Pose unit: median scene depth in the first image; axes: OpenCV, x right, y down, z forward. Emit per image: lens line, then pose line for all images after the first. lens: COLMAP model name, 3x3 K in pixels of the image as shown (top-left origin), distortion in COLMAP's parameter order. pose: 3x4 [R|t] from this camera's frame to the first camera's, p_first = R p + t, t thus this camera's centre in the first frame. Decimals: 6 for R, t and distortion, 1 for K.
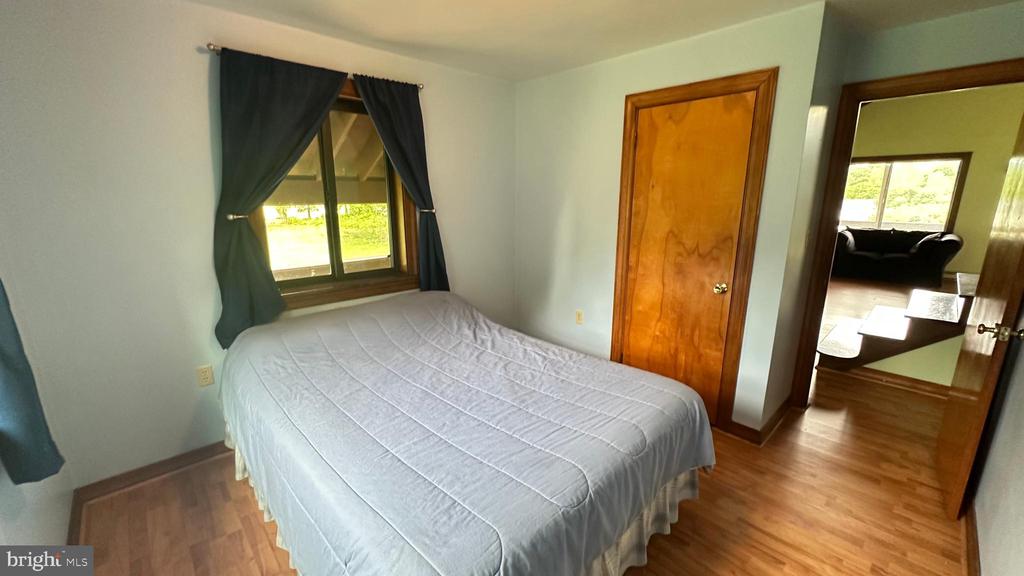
lens RADIAL K [[409.2, 0, 508.6], [0, 409.2, 288.7], [0, 0, 1]] dist [-0.001071, 0.000391]
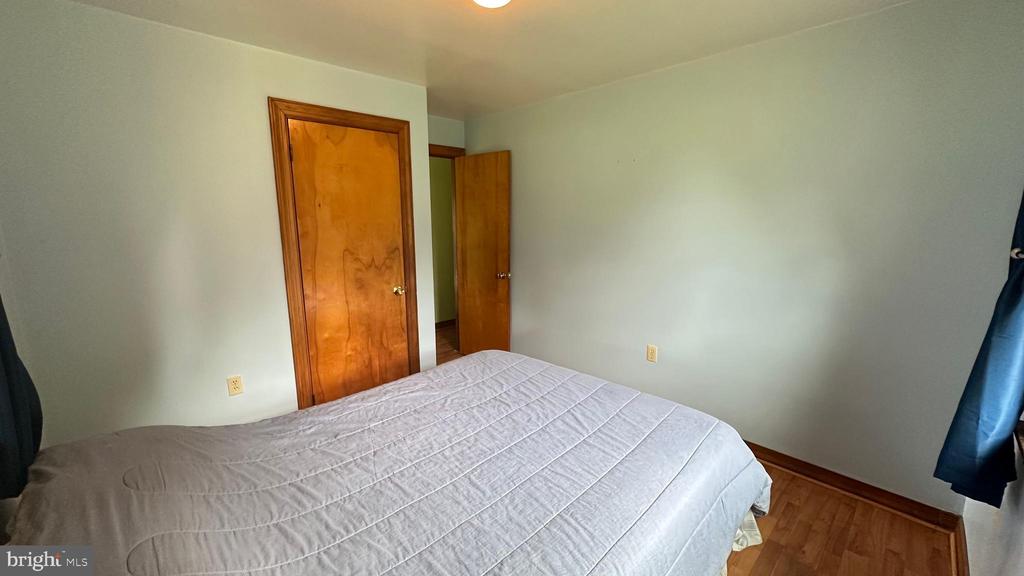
lens RADIAL K [[409.2, 0, 510.9], [0, 409.2, 292.2], [0, 0, 1]] dist [-0.001071, 0.000391]
pose [[-0.016000, -0.178743, 0.983766, -0.629534], [0.228891, 0.957110, 0.177622, -0.125763], [-0.973321, 0.228017, 0.025599, 0.599831]]
